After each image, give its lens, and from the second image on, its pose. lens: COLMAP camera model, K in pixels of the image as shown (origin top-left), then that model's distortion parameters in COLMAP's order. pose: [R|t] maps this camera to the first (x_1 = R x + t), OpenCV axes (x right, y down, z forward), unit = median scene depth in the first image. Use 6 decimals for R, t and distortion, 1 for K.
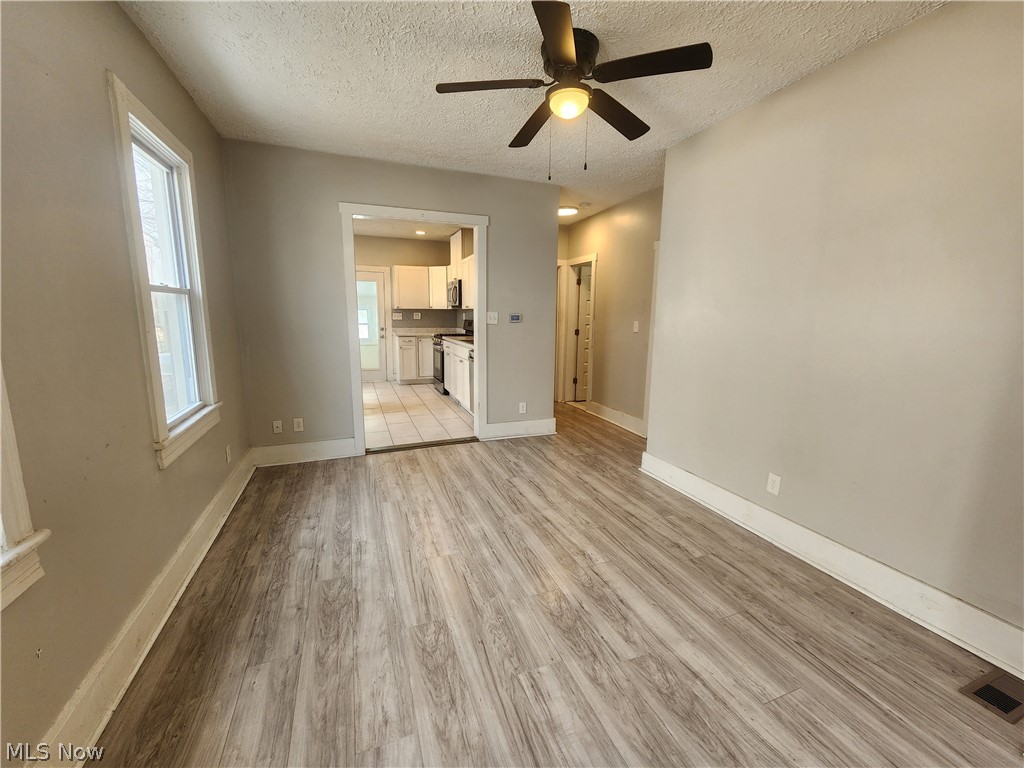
lens RADIAL K [[416.8, 0, 515.5], [0, 416.8, 382.8], [0, 0, 1]] dist [-0.001054, 0.000002]
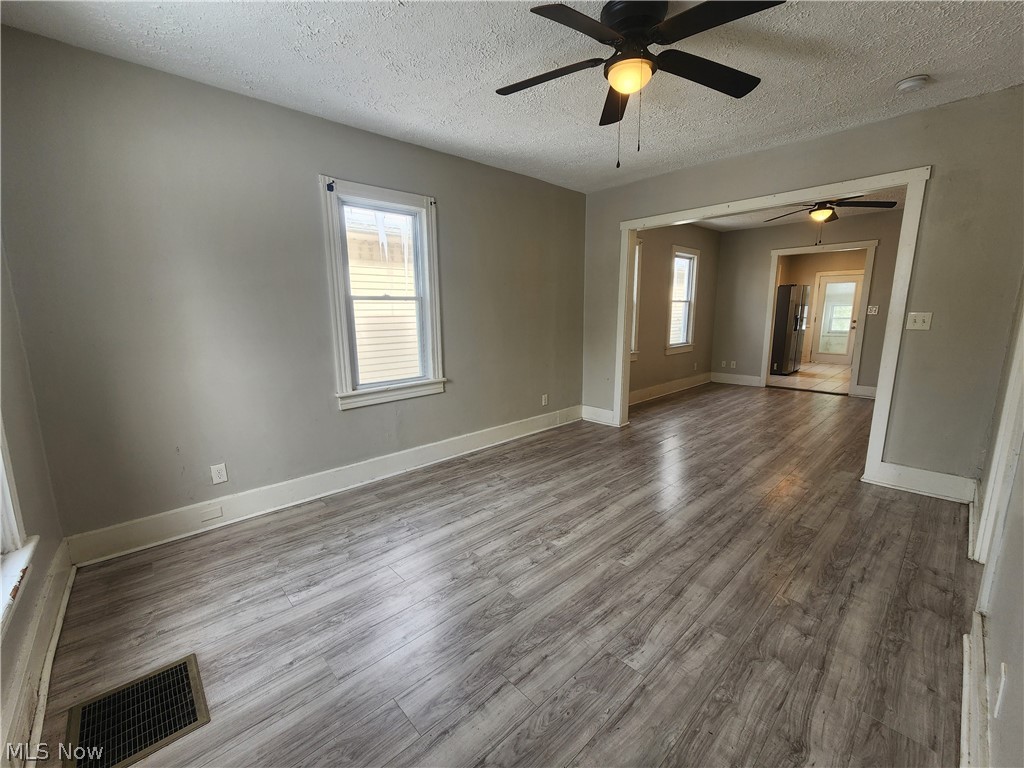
lens RADIAL K [[416.8, 0, 511.9], [0, 416.8, 382.9], [0, 0, 1]] dist [-0.001054, 0.000002]
pose [[0.355298, 0.145732, -0.923323, 0.492257], [-0.142178, 0.984705, 0.100710, 0.069468], [0.923877, 0.095494, 0.370583, -0.366889]]
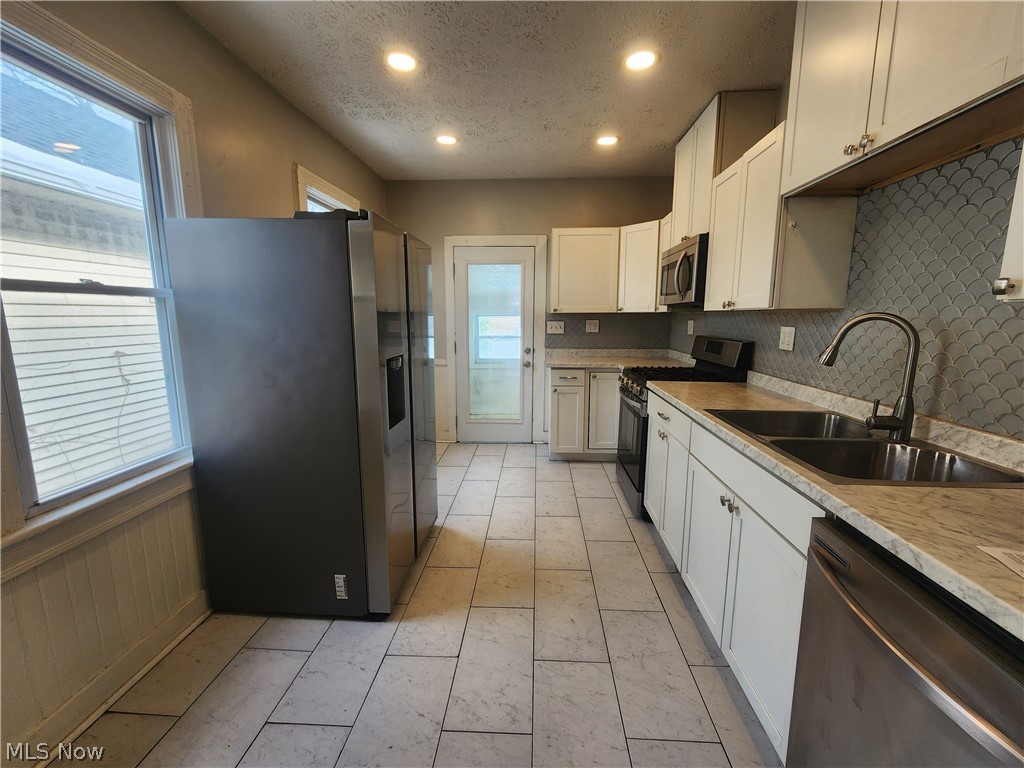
lens RADIAL K [[416.8, 0, 517.3], [0, 416.8, 380.2], [0, 0, 1]] dist [-0.001054, 0.000002]
pose [[0.908568, 0.051780, -0.414516, -0.108830], [-0.058934, 0.998252, -0.004478, -0.091180], [0.413560, 0.028497, 0.910031, 0.521405]]
